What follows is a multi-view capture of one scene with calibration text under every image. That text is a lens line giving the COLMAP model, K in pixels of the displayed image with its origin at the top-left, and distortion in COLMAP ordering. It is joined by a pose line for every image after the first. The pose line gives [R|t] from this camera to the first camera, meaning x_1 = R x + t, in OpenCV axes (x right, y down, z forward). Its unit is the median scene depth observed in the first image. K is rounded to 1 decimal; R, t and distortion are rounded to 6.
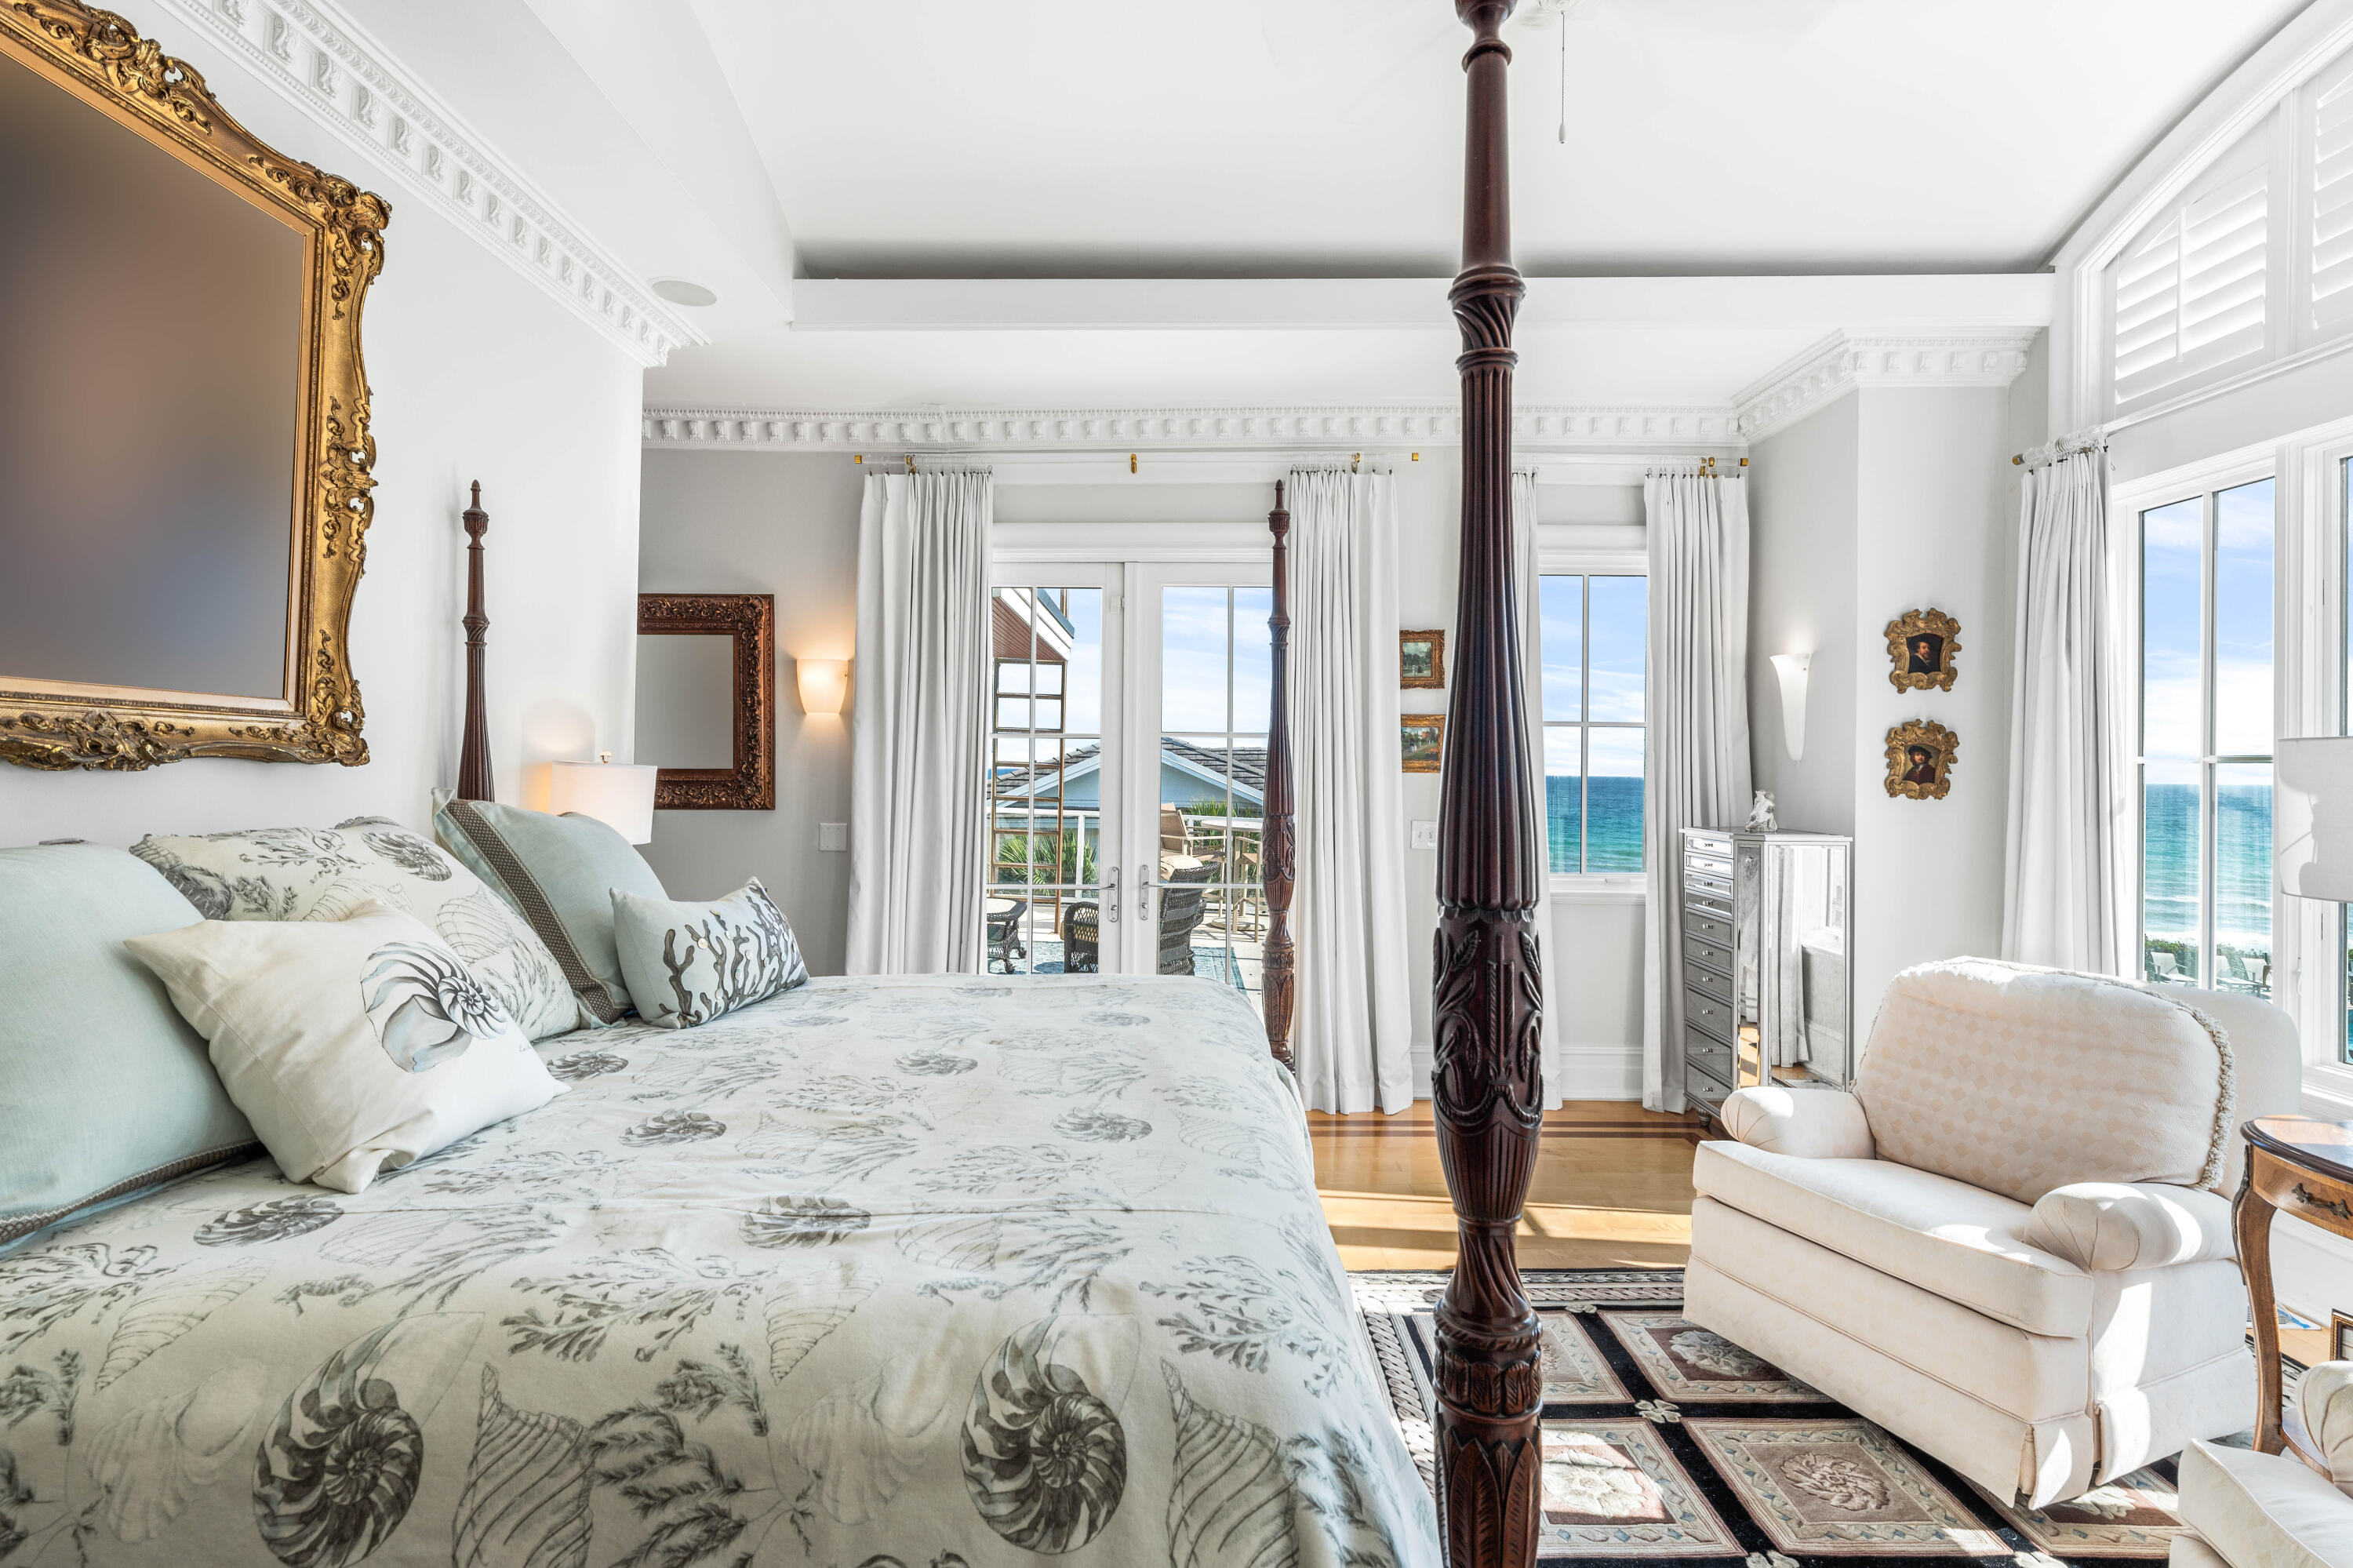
lens RADIAL K [[1109.7, 0, 1162.2], [0, 1109.7, 761.1], [0, 0, 1]] dist [0.000721, 0.000203]
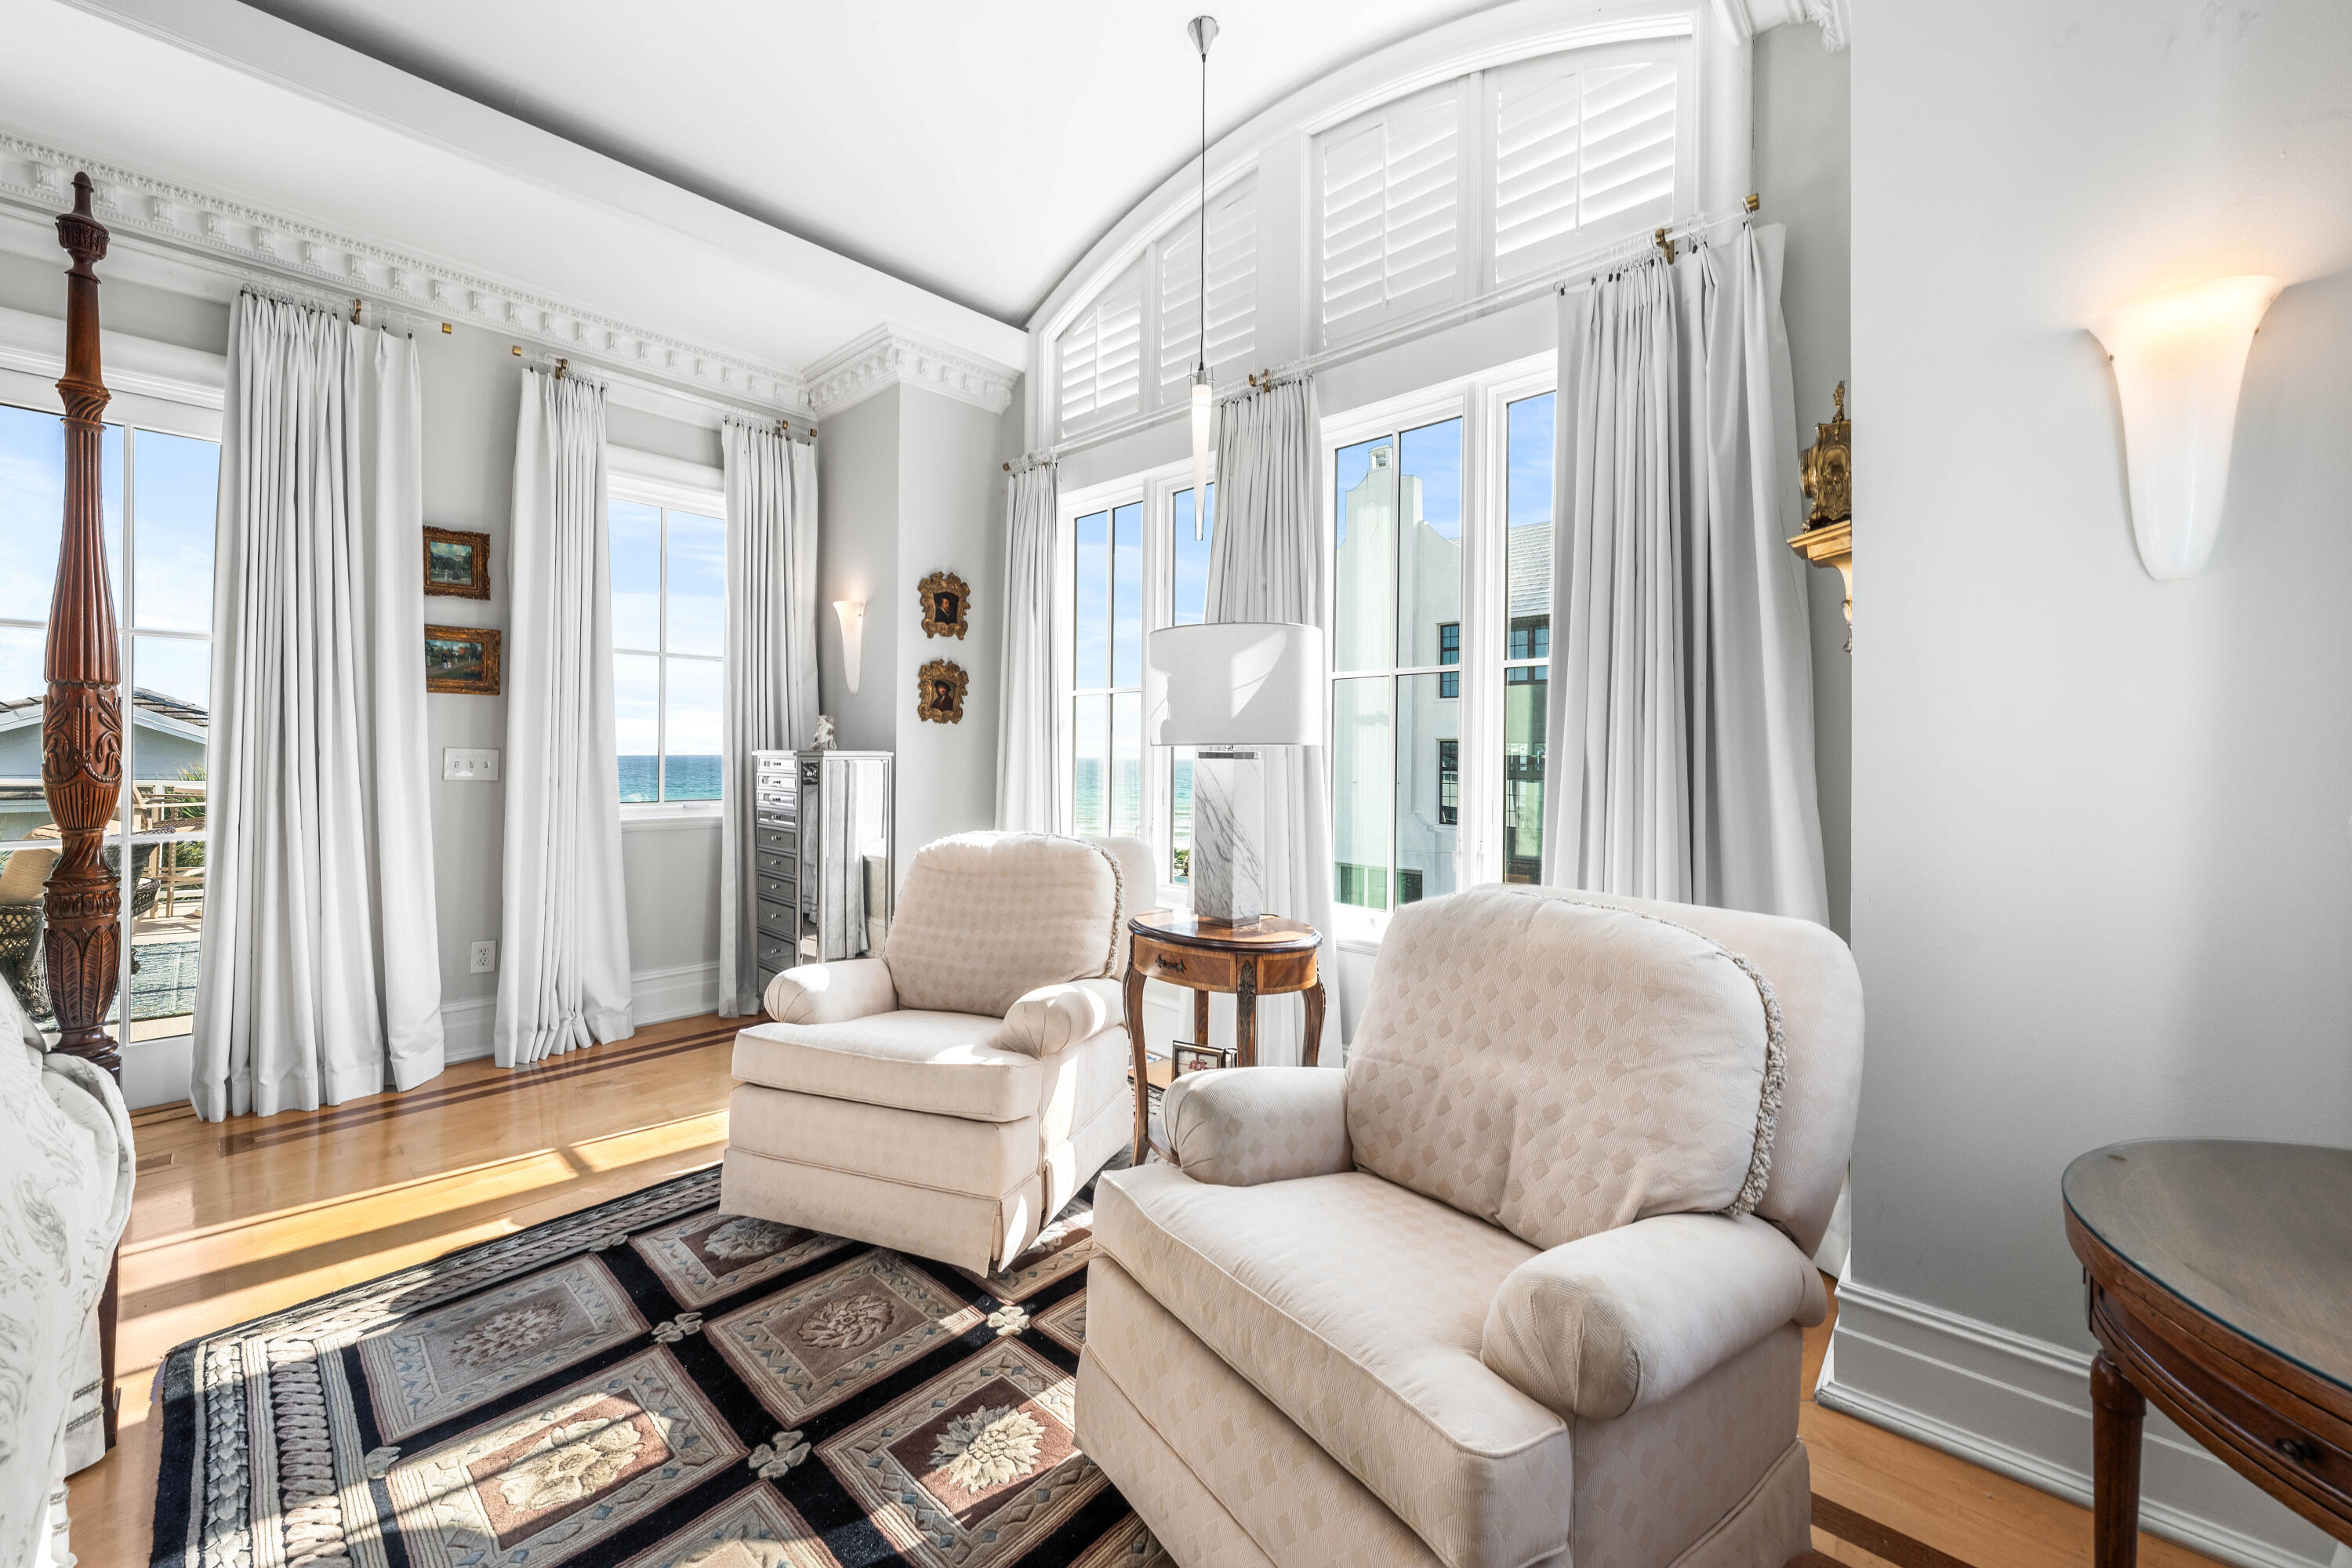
lens RADIAL K [[900.7, 0, 1181.3], [0, 900.7, 753.3], [0, 0, 1]] dist [-0.000593, -0.000150]
pose [[0.668718, -0.002911, 0.743511, 0.154048], [-0.005597, 0.999944, 0.008949, 0.086632], [-0.743495, -0.010146, 0.668664, 0.170113]]
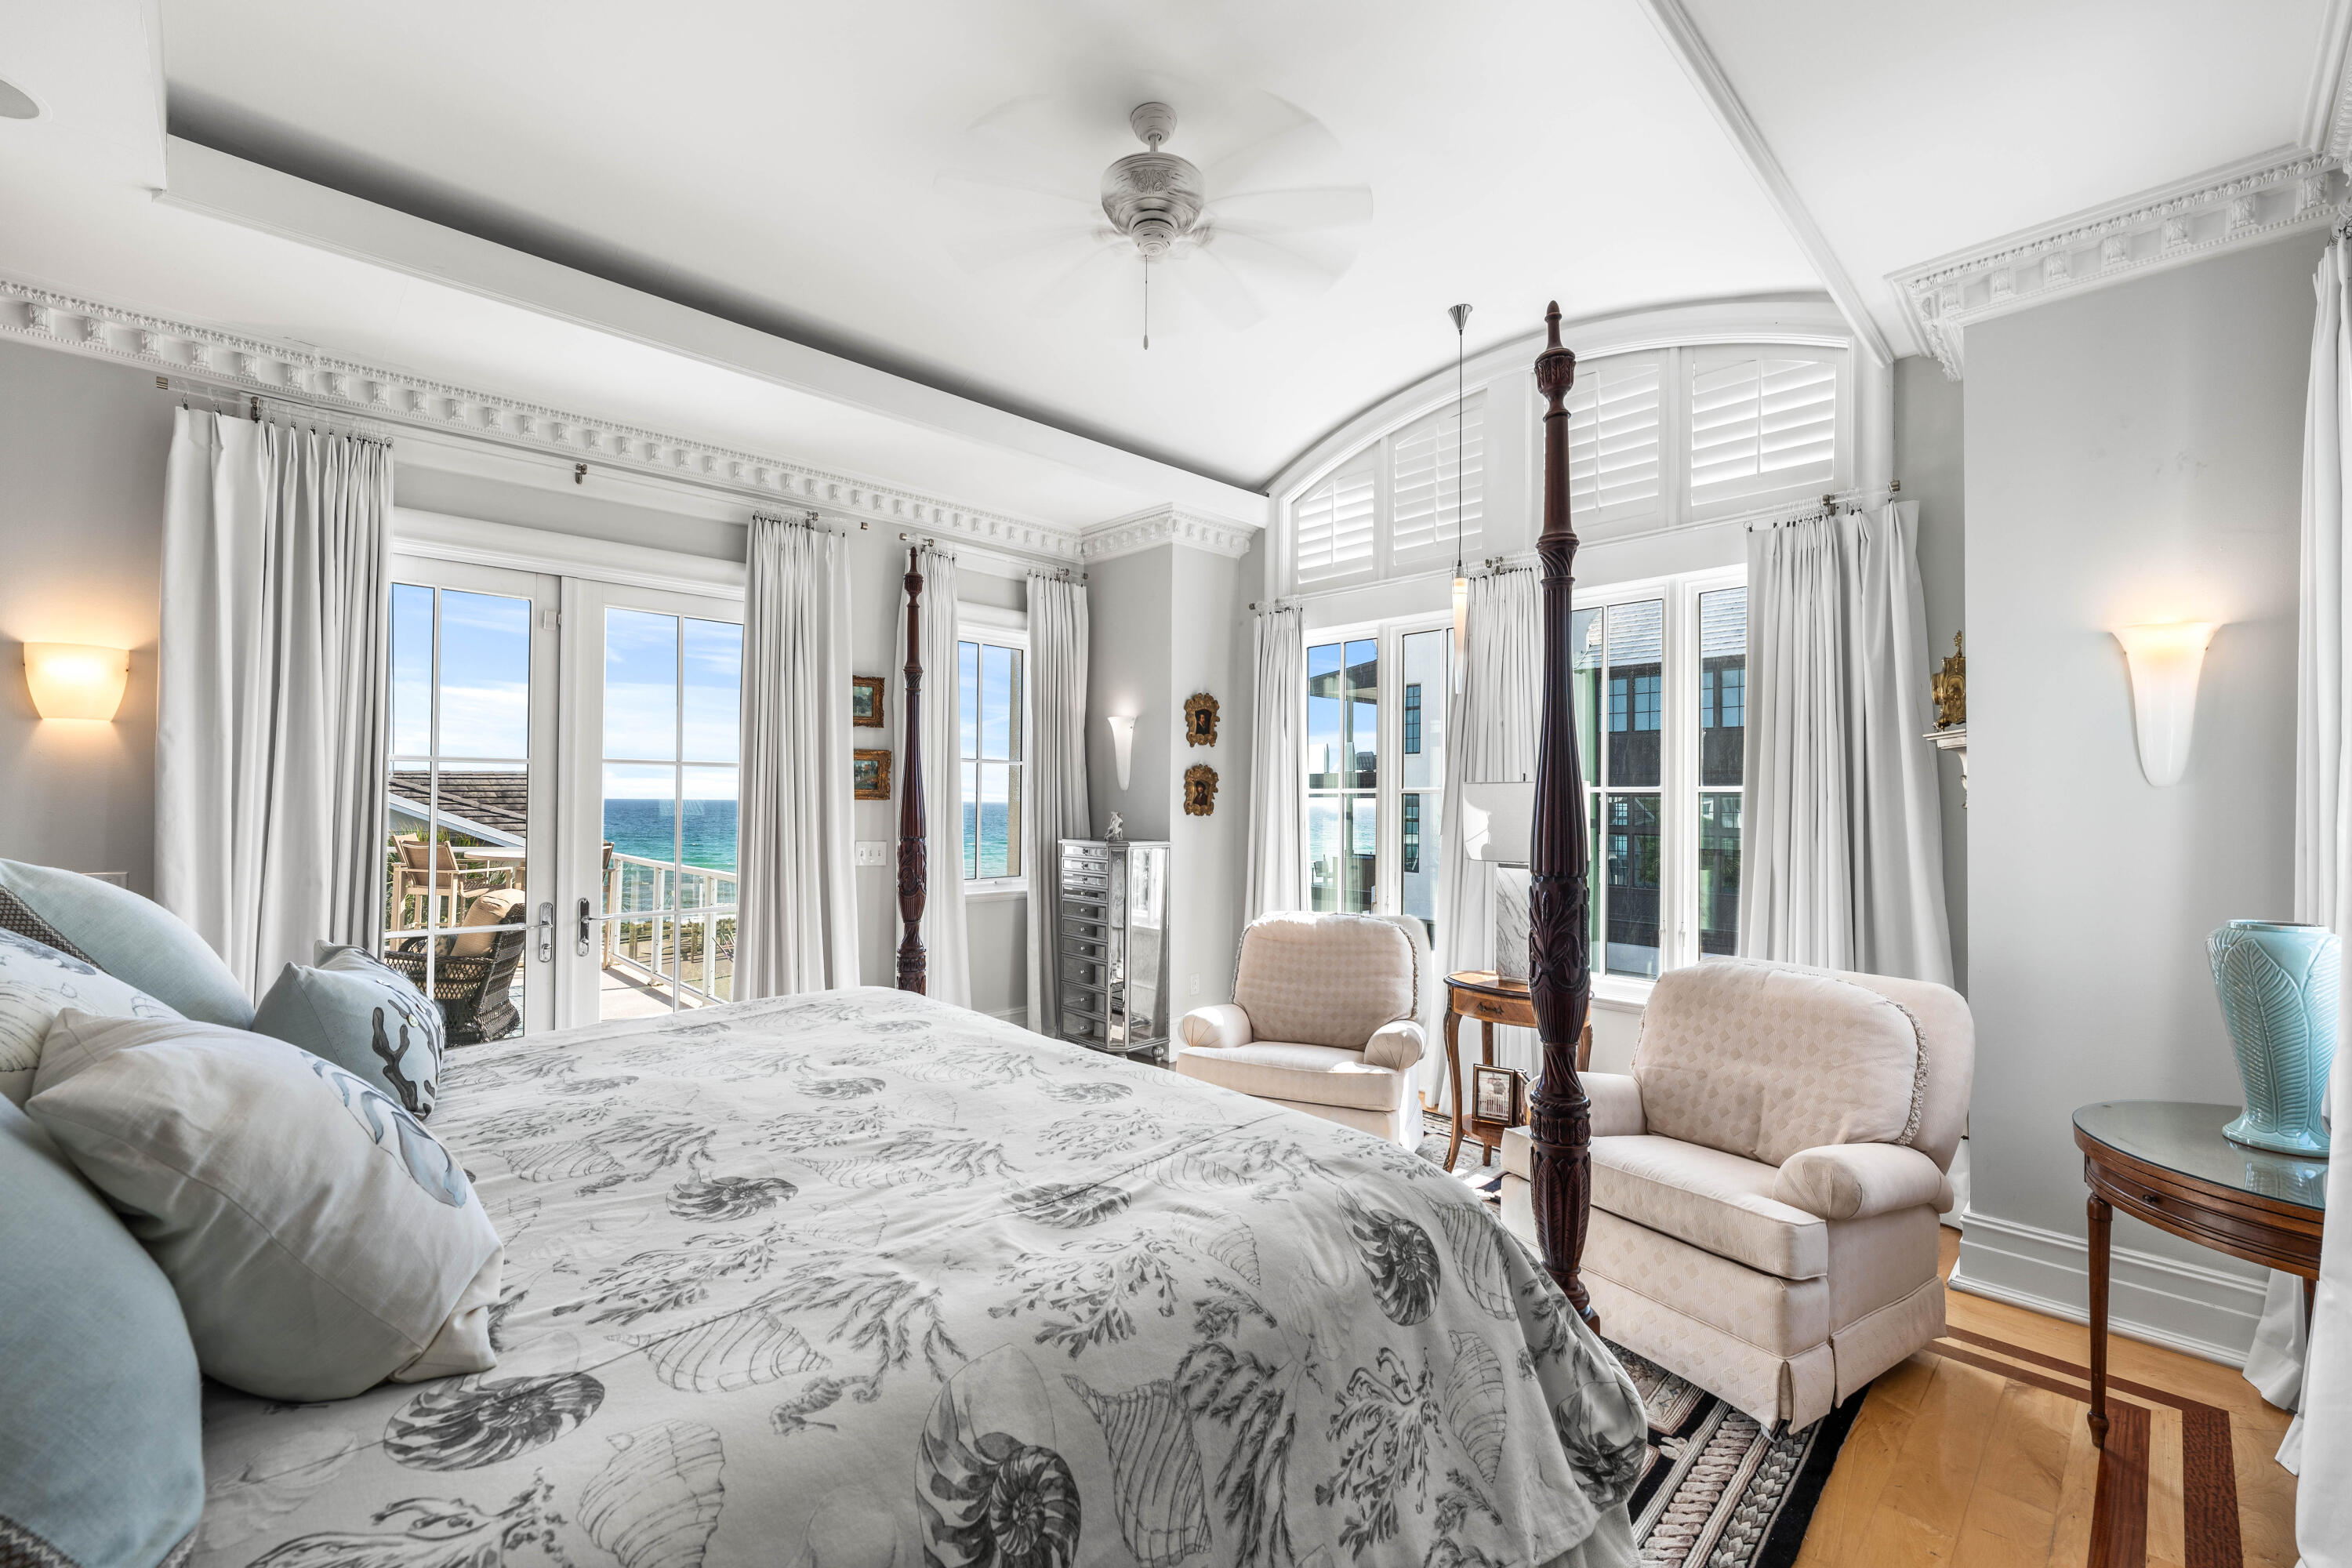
lens RADIAL K [[964.1, 0, 1174.8], [0, 964.1, 789.7], [0, 0, 1]] dist [-0.000407, -0.000399]
pose [[0.709792, 0.003315, 0.704404, -0.434139], [-0.005280, 0.999986, 0.000614, -0.003839], [-0.704392, -0.004155, 0.709799, 0.104528]]
